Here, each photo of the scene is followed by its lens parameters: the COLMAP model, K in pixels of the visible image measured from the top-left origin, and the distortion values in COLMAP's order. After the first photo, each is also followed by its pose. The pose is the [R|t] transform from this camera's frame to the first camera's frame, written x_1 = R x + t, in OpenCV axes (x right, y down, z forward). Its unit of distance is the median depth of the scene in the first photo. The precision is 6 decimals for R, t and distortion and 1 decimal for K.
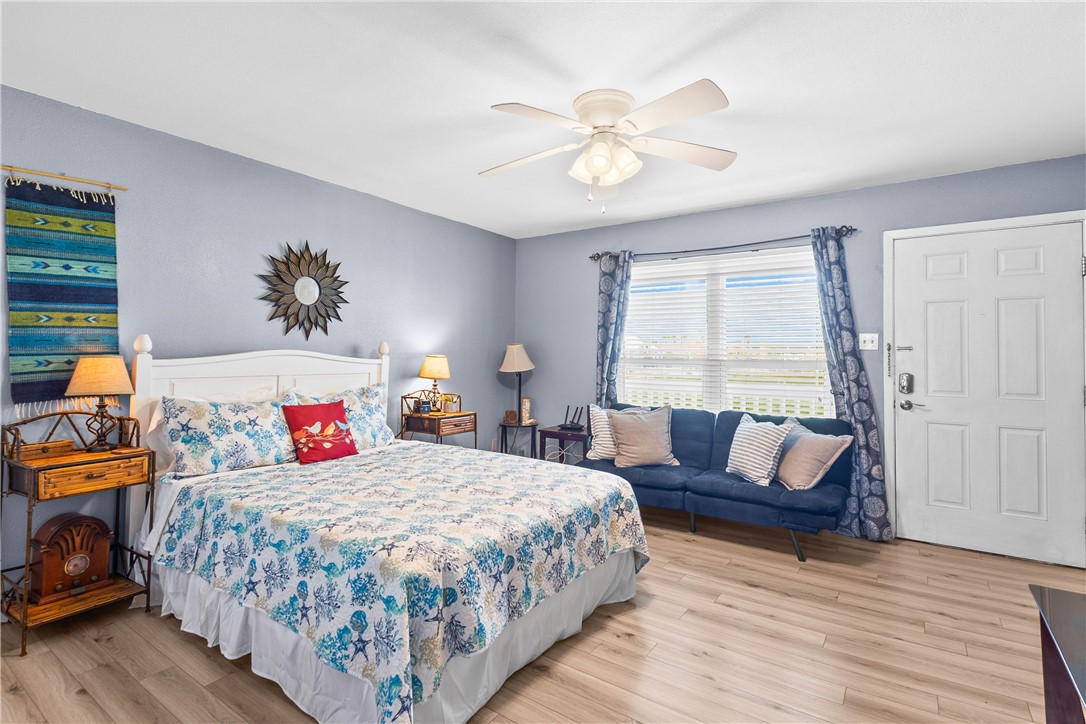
lens RADIAL K [[523.7, 0, 533.9], [0, 523.7, 351.6], [0, 0, 1]] dist [-0.013617, -0.000841]
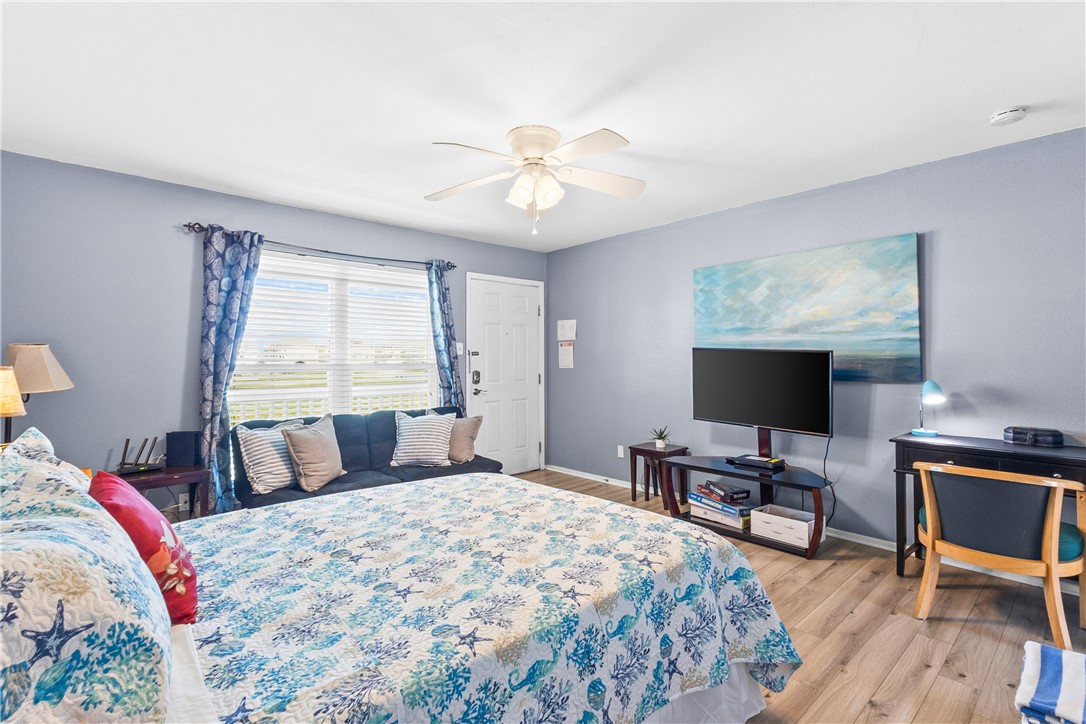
lens RADIAL K [[504.8, 0, 543.2], [0, 504.8, 360.2], [0, 0, 1]] dist [0.004904, 0.000532]
pose [[0.206822, -0.010942, 0.978317, -0.637607], [0.001903, 0.999940, 0.010781, -0.002543], [-0.978377, -0.000368, 0.206830, 0.503818]]
